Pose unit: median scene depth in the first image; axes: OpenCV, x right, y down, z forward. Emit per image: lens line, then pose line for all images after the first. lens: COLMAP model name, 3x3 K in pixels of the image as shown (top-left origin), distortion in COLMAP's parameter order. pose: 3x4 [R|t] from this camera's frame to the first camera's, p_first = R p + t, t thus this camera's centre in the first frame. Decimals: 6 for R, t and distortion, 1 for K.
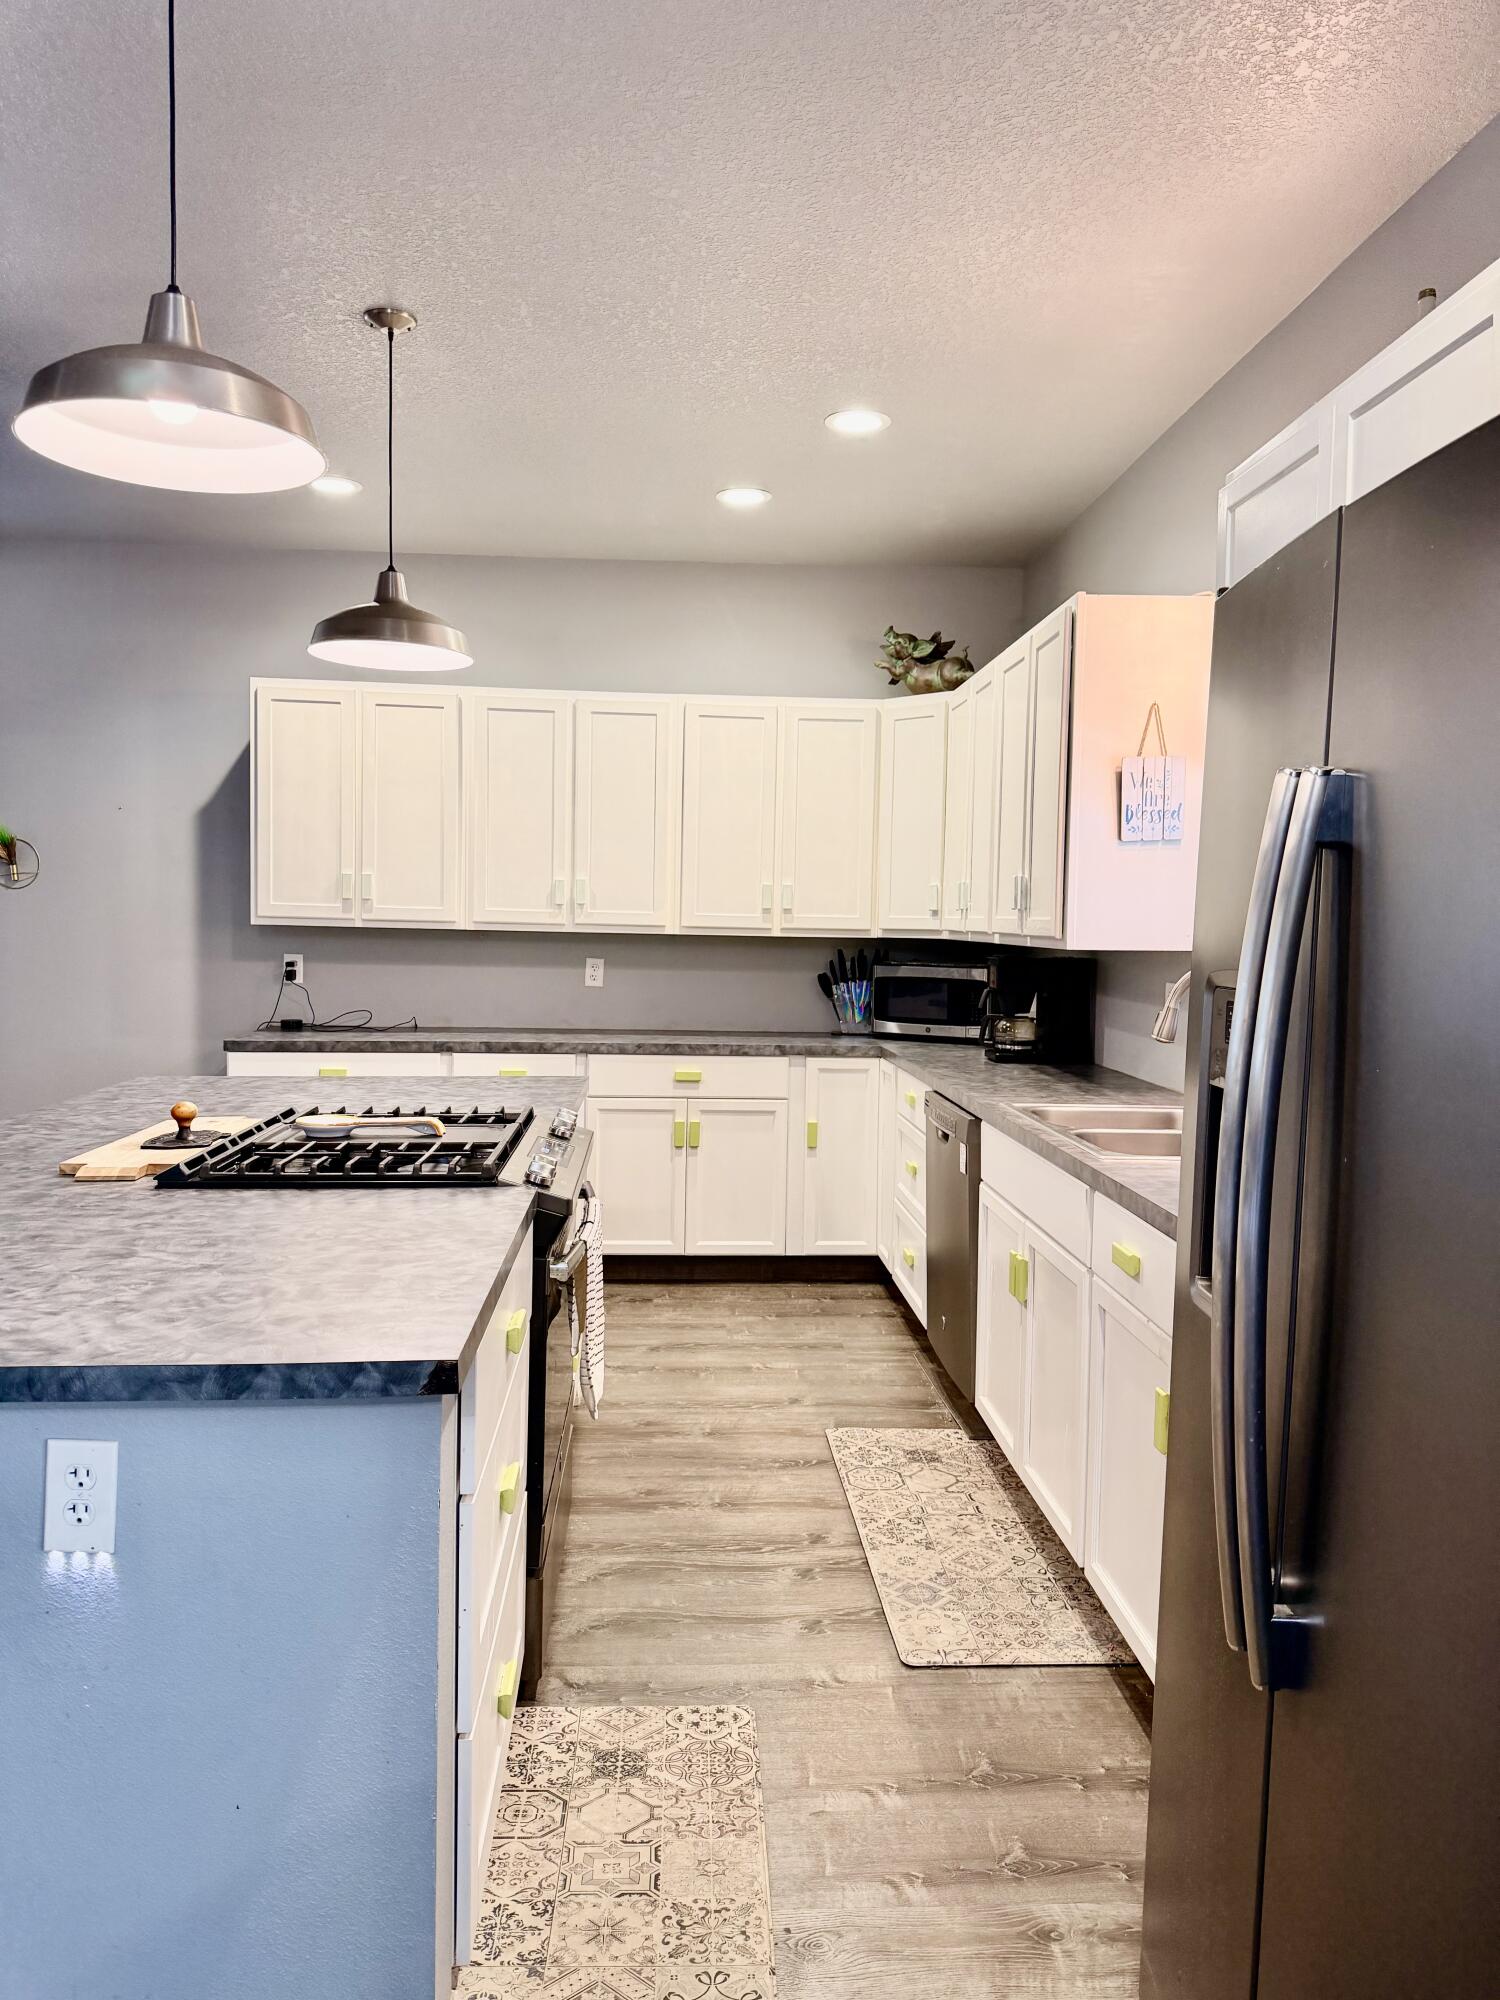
lens RADIAL K [[1403.2, 0, 735.3], [0, 1403.2, 1005.4], [0, 0, 1]] dist [0.069953, -0.085476]
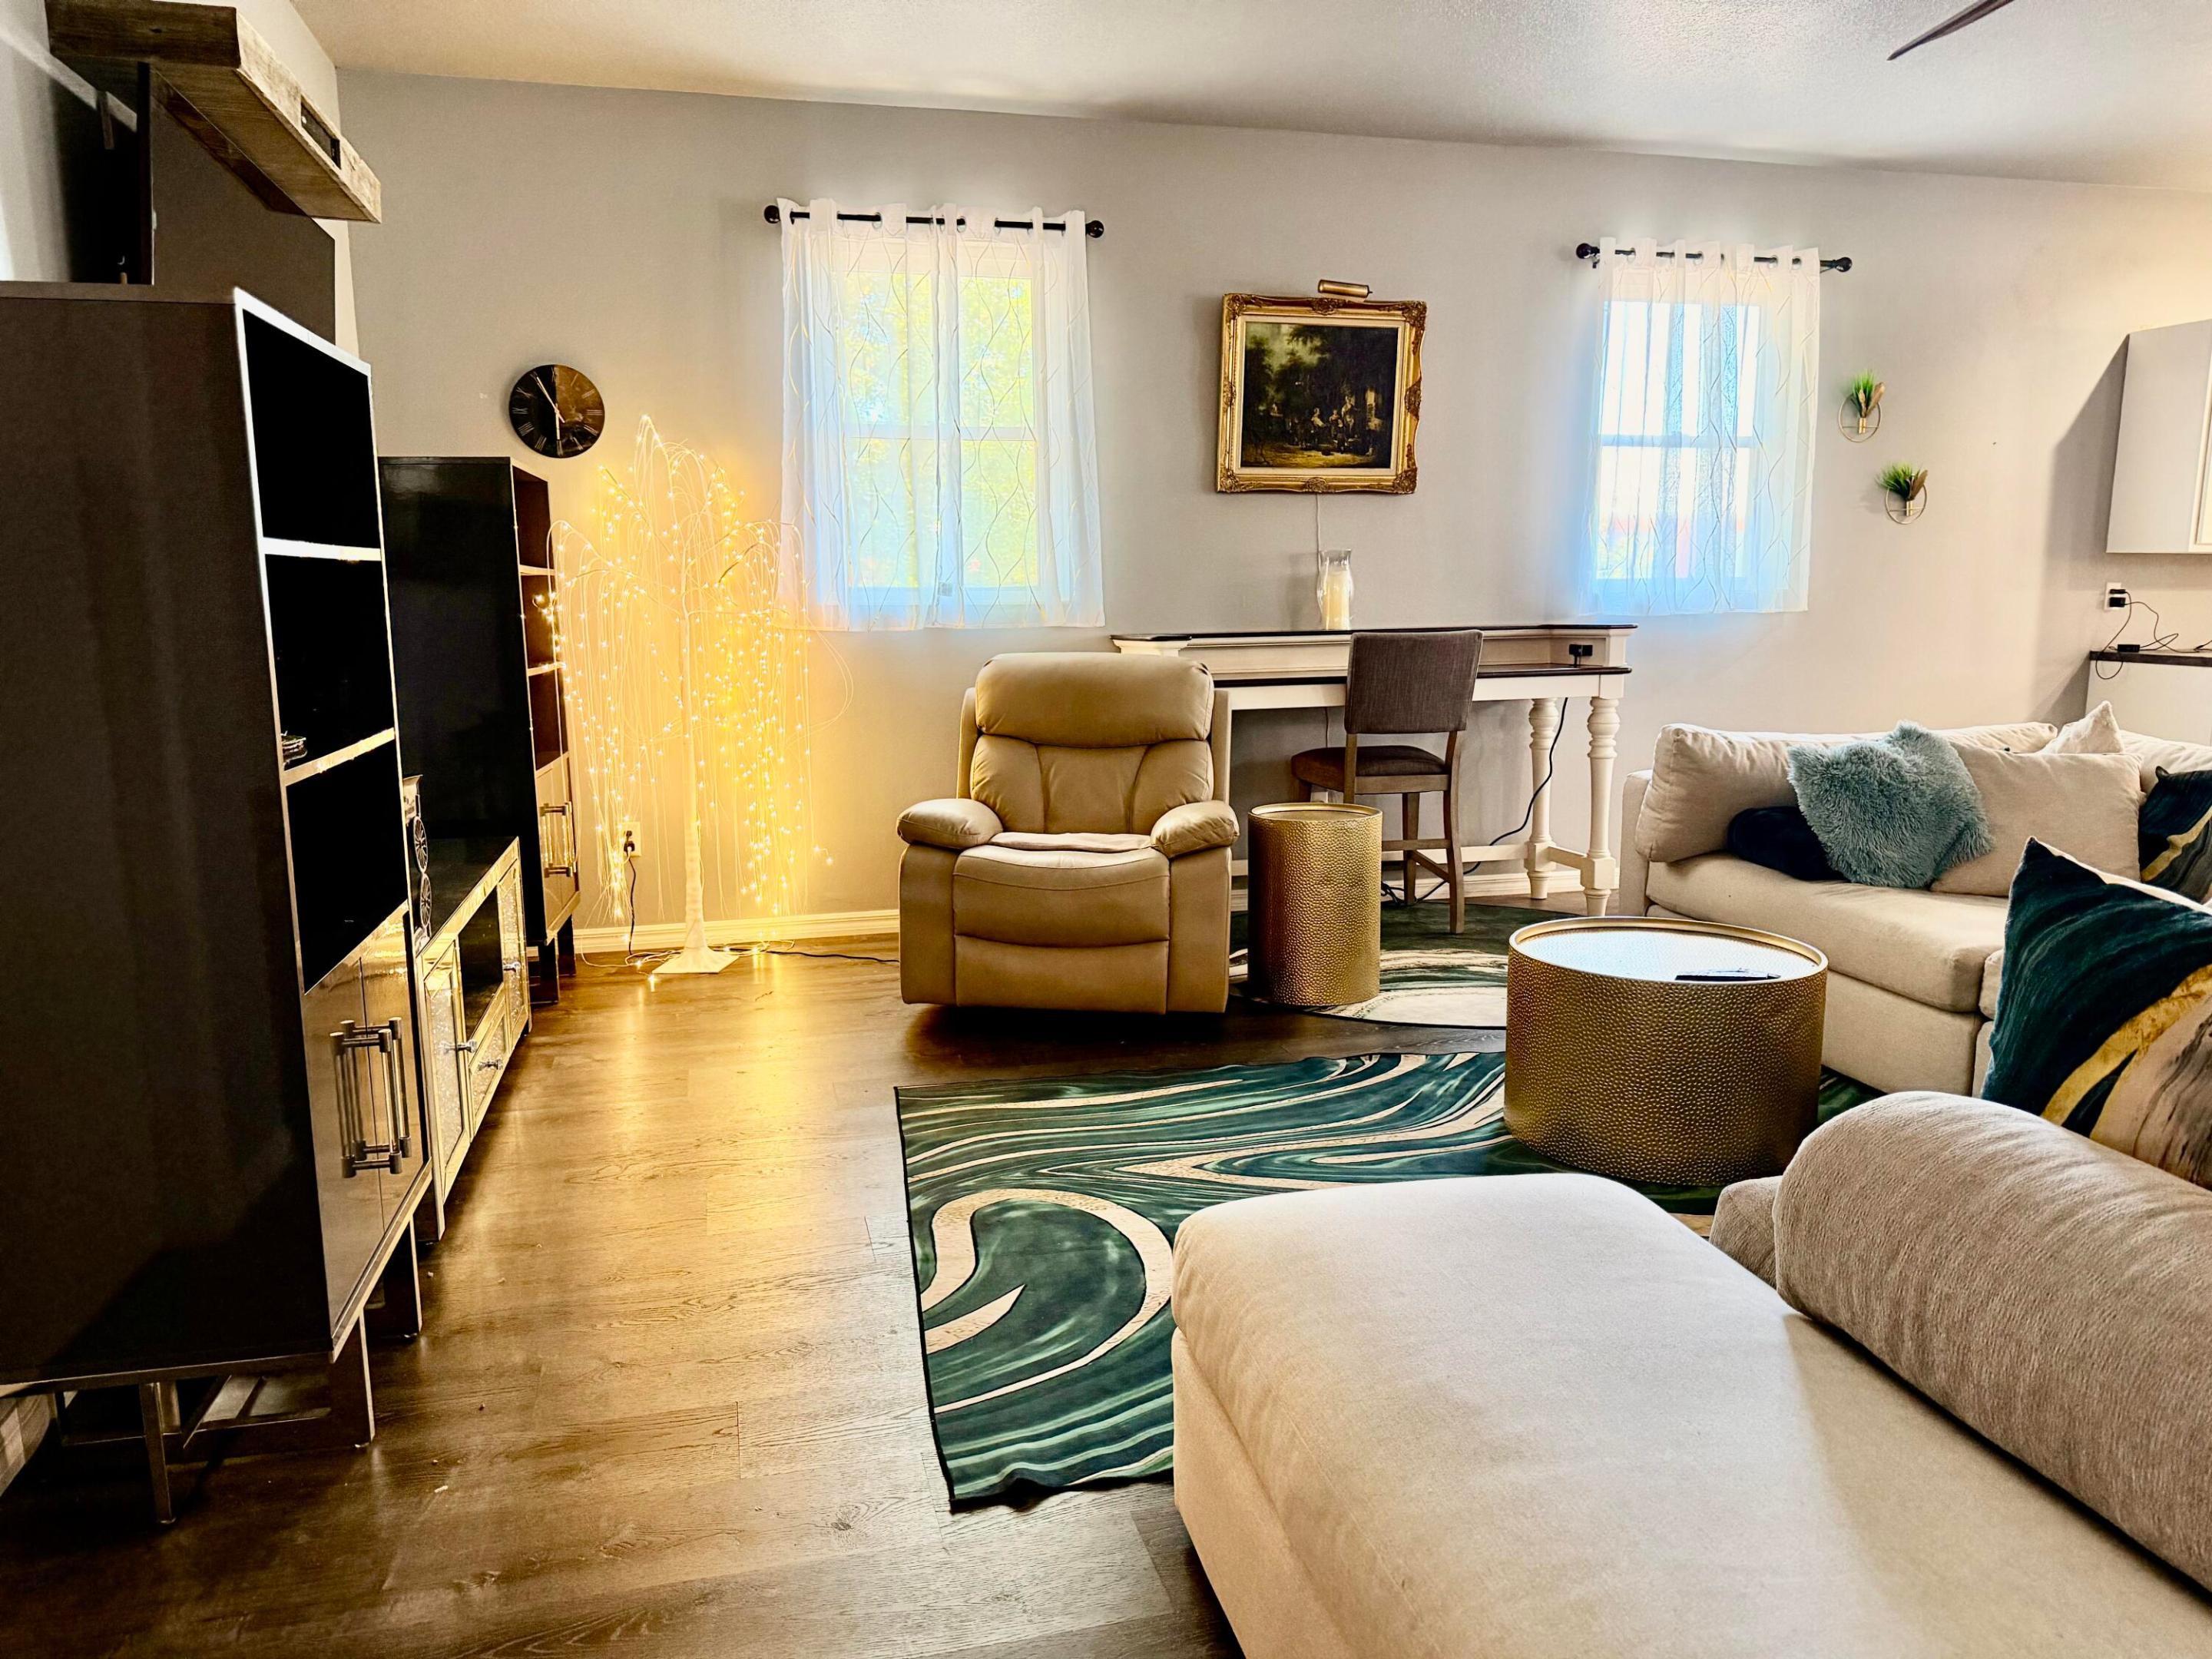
lens RADIAL K [[1551.9, 0, 1104.1], [0, 1551.9, 847.6], [0, 0, 1]] dist [0.069953, -0.085476]
pose [[0.981225, -0.054913, 0.184883, -1.411752], [0.035025, 0.993406, 0.109167, 0.006367], [-0.189658, -0.100642, 0.976679, -0.023563]]
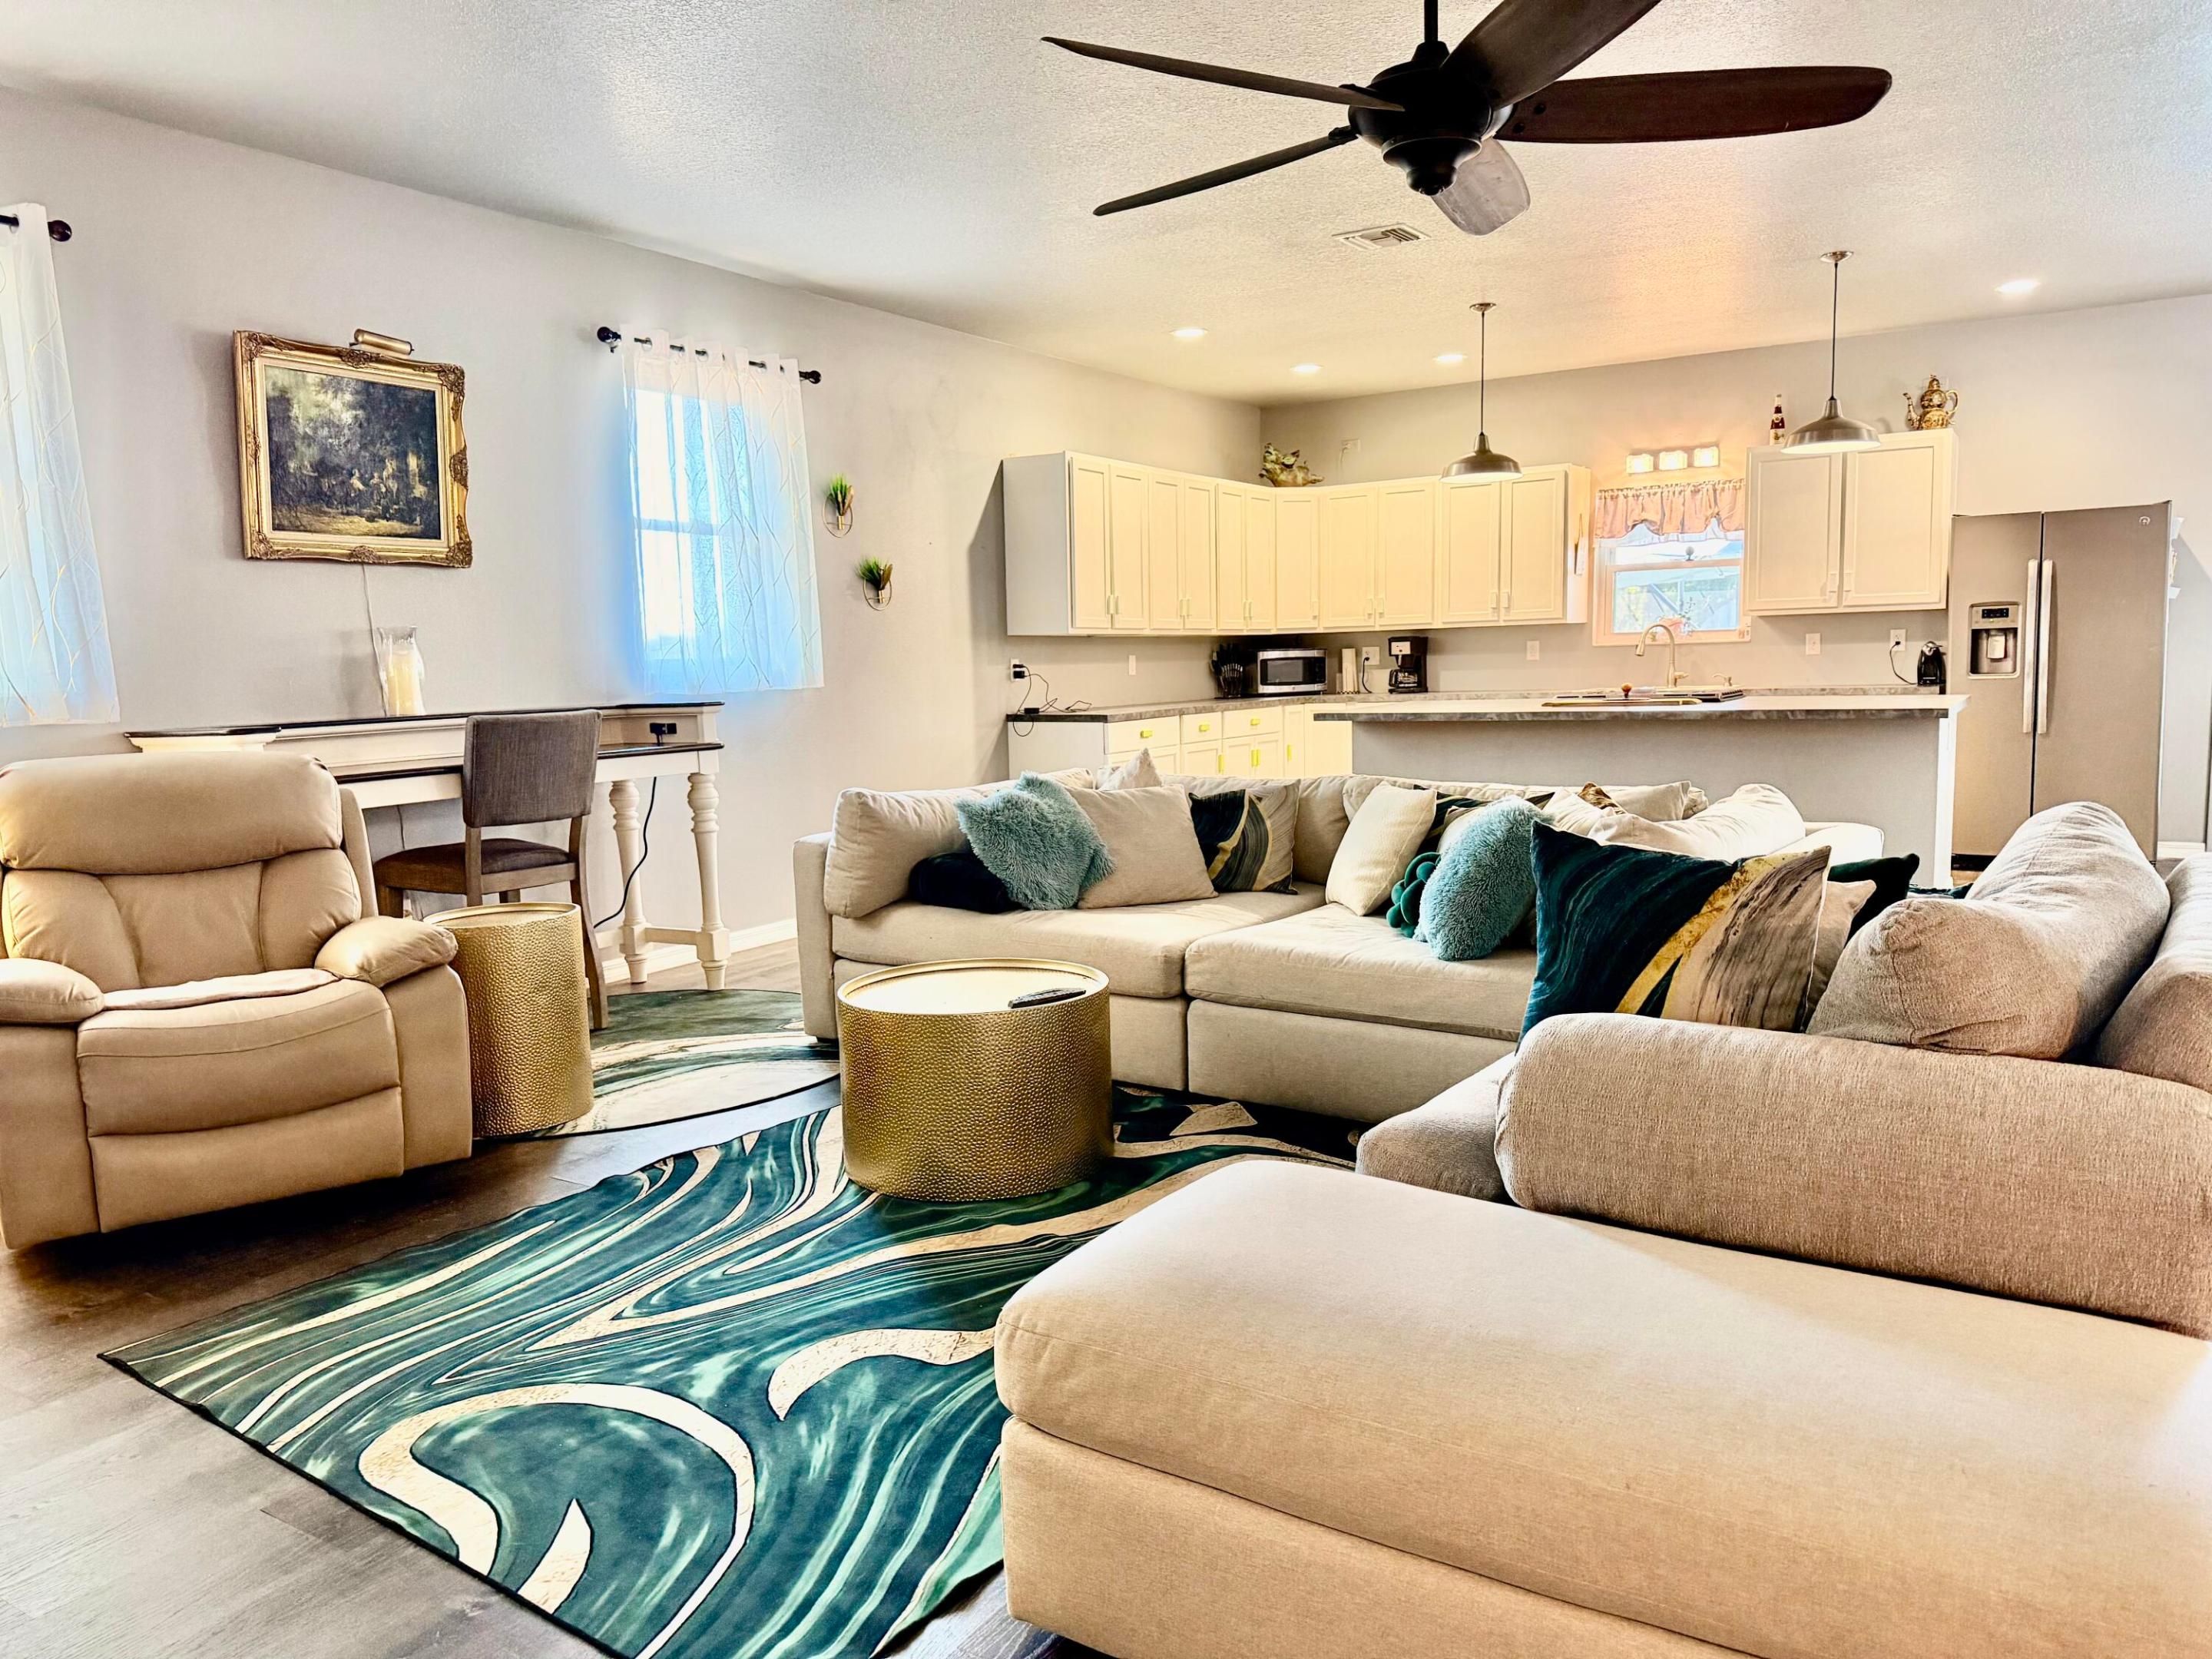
lens RADIAL K [[1551.9, 0, 1099.9], [0, 1551.9, 844.3], [0, 0, 1]] dist [0.069953, -0.085476]
pose [[0.577317, -0.130743, 0.805985, -1.594470], [0.086794, 0.991331, 0.098639, -0.000766], [-0.811894, 0.013008, 0.583659, 0.109283]]
